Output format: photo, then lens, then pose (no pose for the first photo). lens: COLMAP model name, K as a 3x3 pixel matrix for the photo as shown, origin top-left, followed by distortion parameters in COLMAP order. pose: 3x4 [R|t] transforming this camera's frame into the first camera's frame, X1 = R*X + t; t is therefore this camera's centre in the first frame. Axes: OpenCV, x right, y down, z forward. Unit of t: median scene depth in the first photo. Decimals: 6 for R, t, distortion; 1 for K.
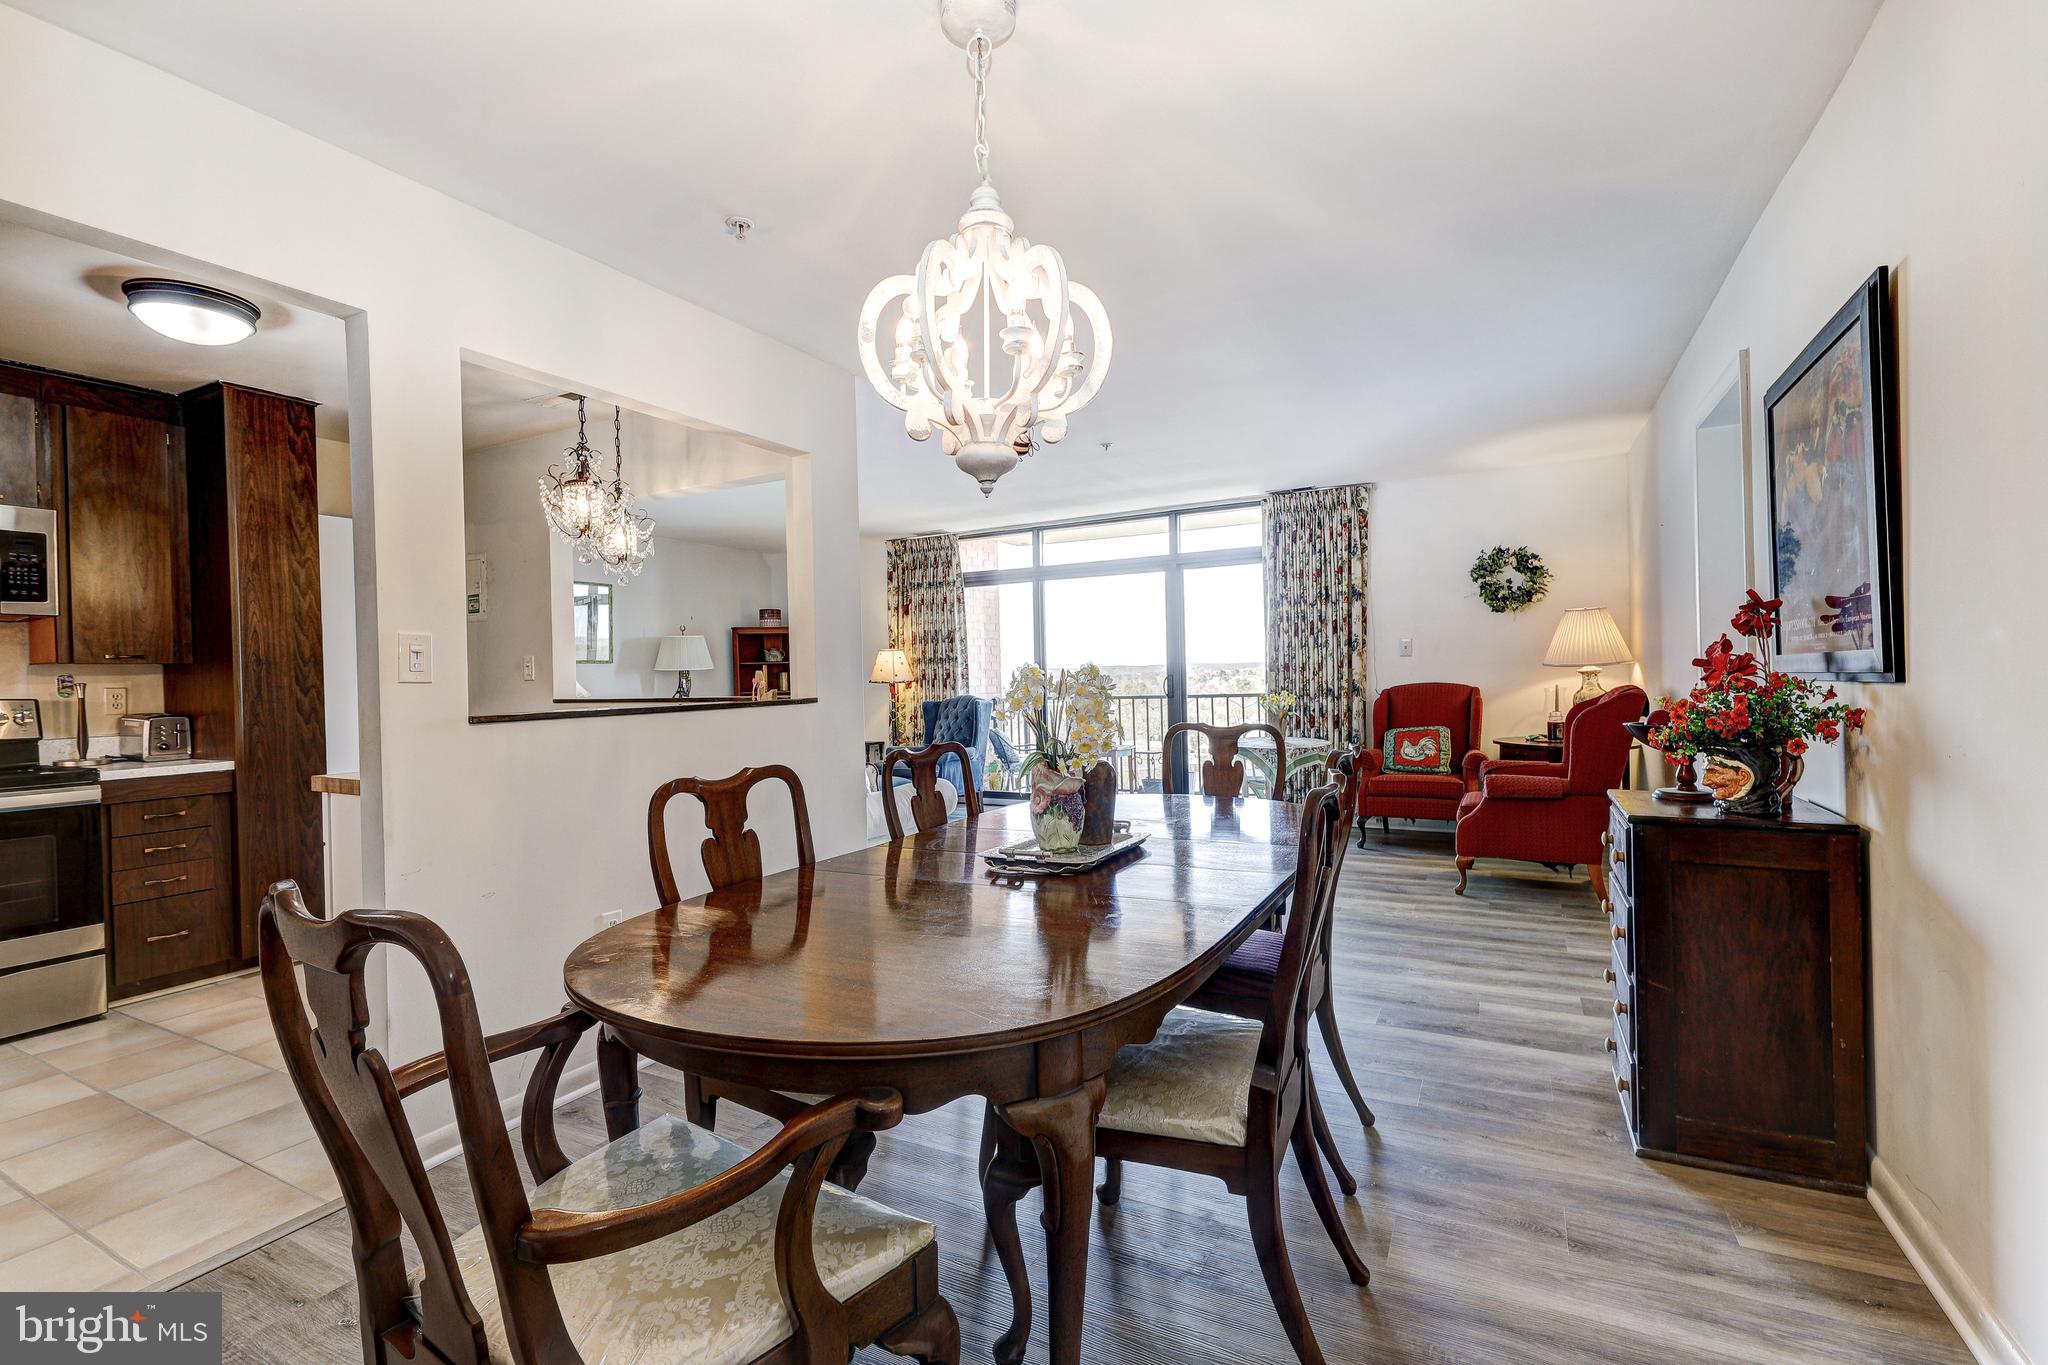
lens RADIAL K [[912.3, 0, 1018.1], [0, 912.3, 682.0], [0, 0, 1]] dist [0.003347, -0.000002]
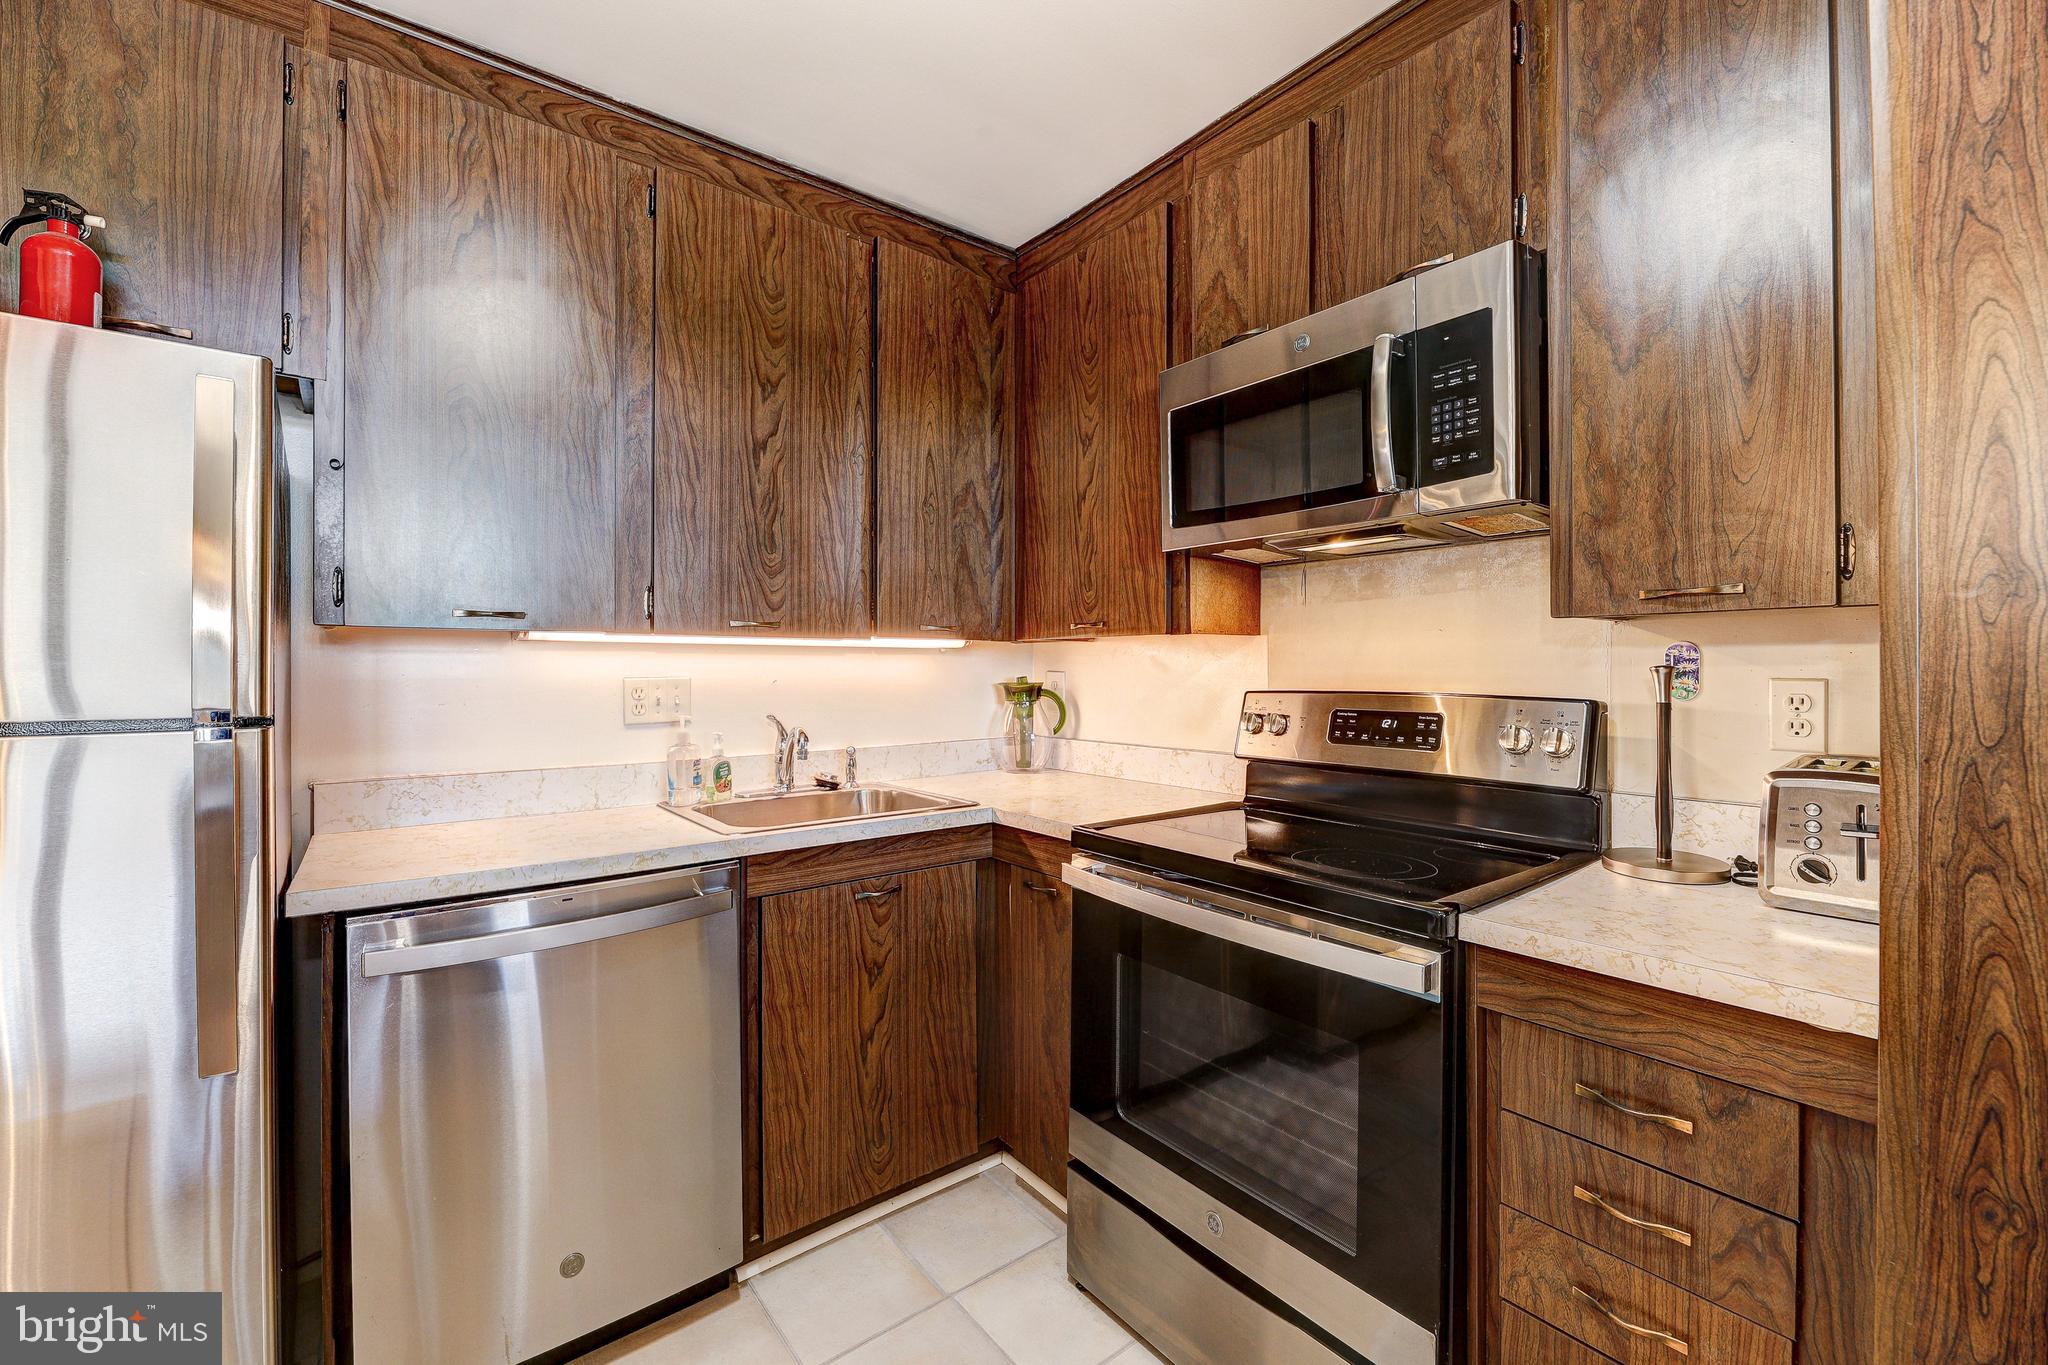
lens RADIAL K [[854.2, 0, 1025.4], [0, 854.2, 671.9], [0, 0, 1]] dist [0.001646, -0.003434]
pose [[-0.404758, 0.027348, -0.914015, -0.347944], [0.005004, 0.999604, 0.027693, -0.004421], [0.914410, 0.006635, -0.404734, 0.544459]]
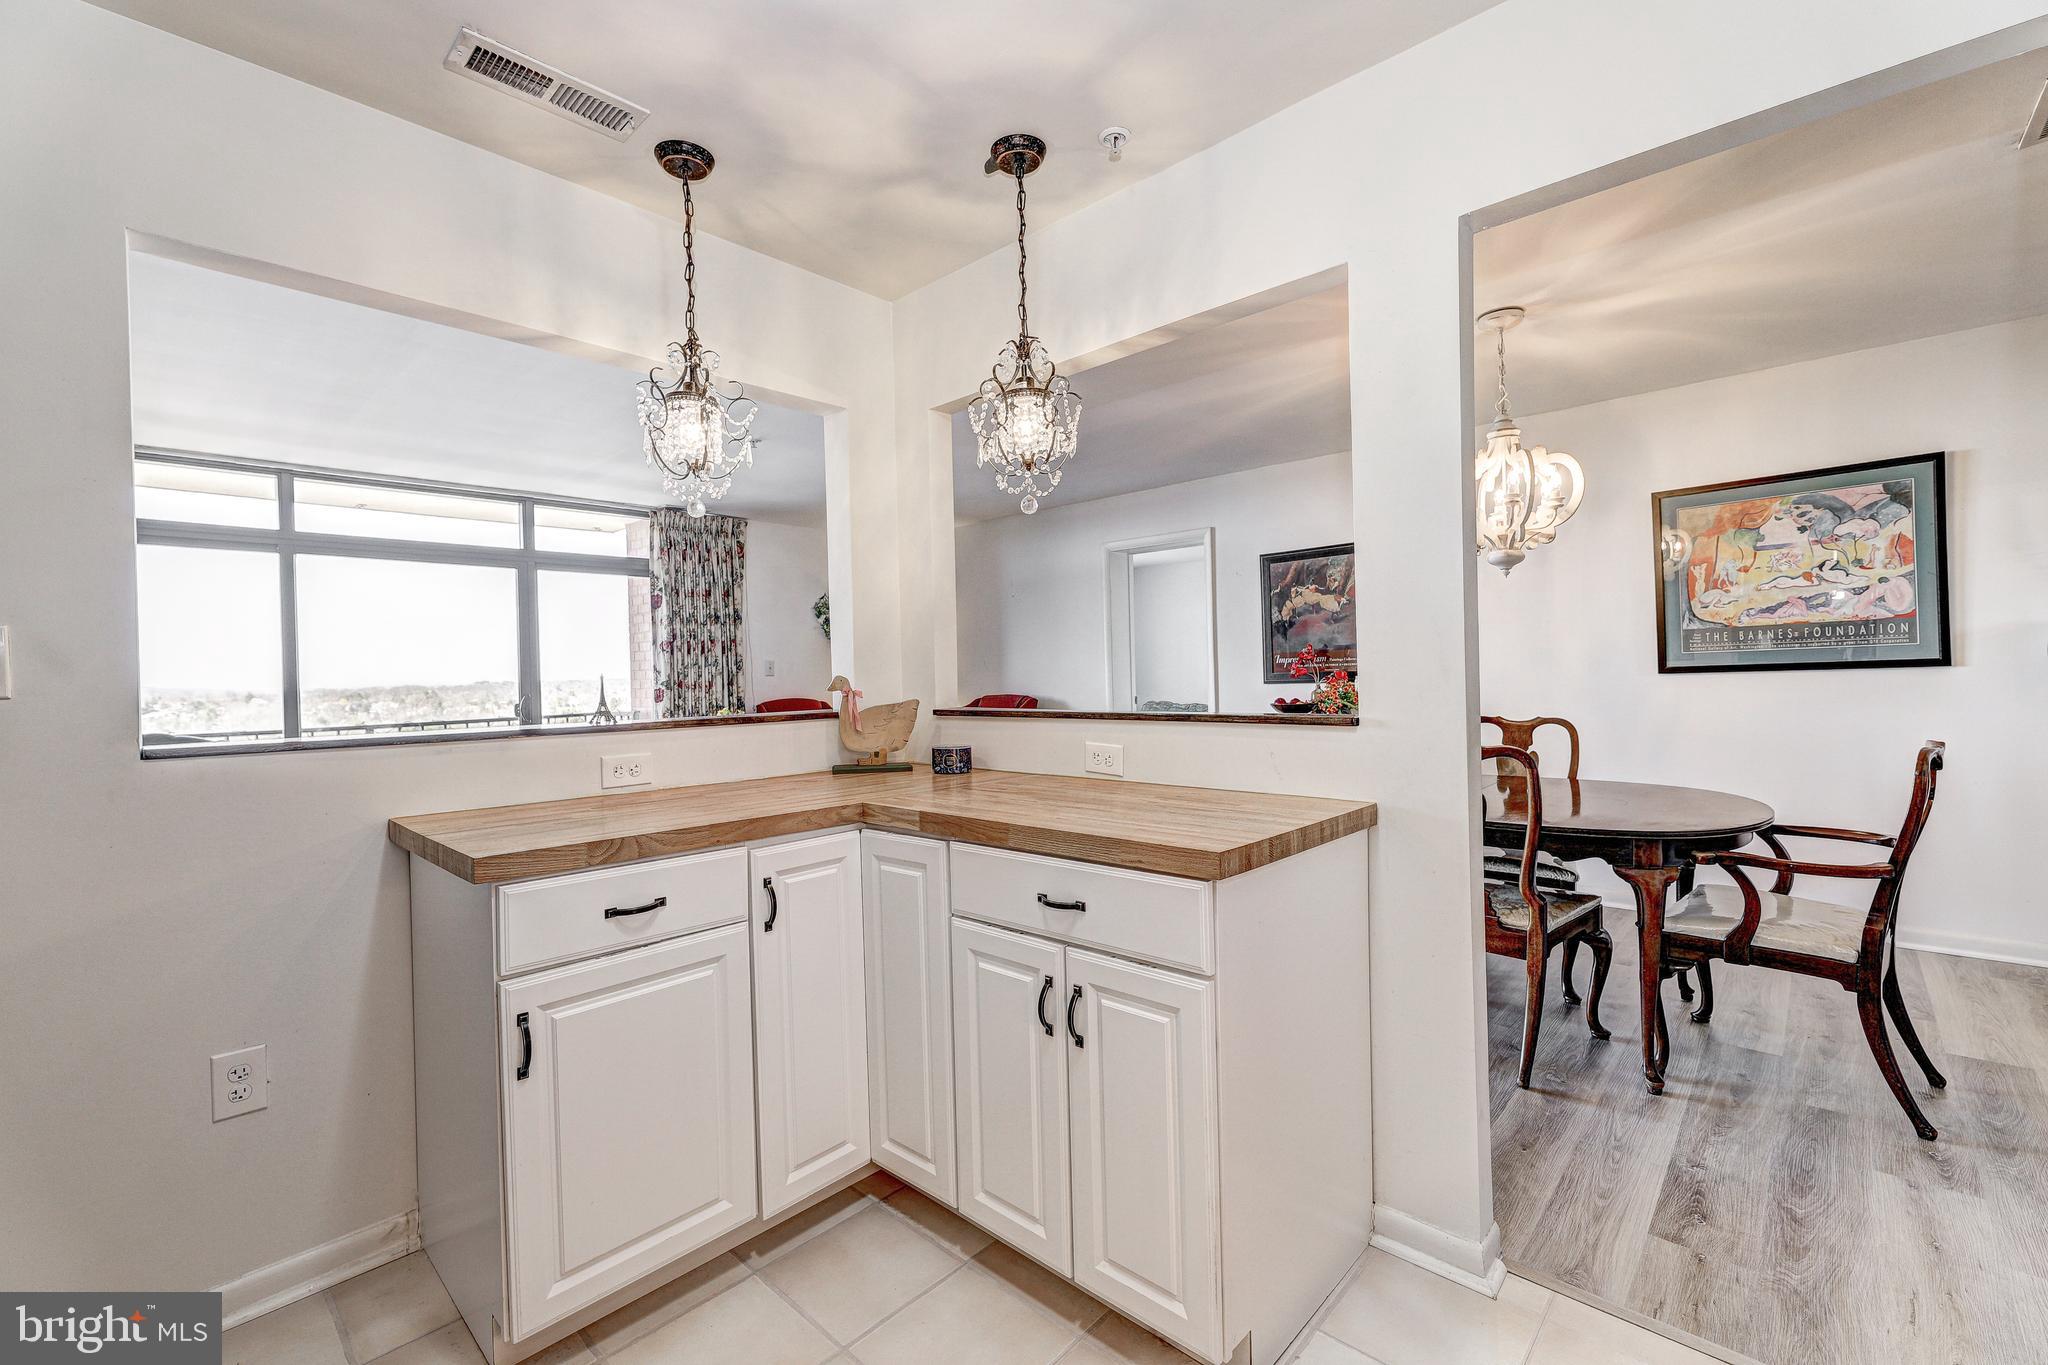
lens RADIAL K [[862.3, 0, 1023.1], [0, 862.3, 688.7], [0, 0, 1]] dist [-0.003095, -0.000293]
pose [[0.256420, 0.002410, 0.966562, -0.569423], [0.022811, 0.999703, -0.008544, 0.004712], [-0.966296, 0.024239, 0.256289, 0.436754]]
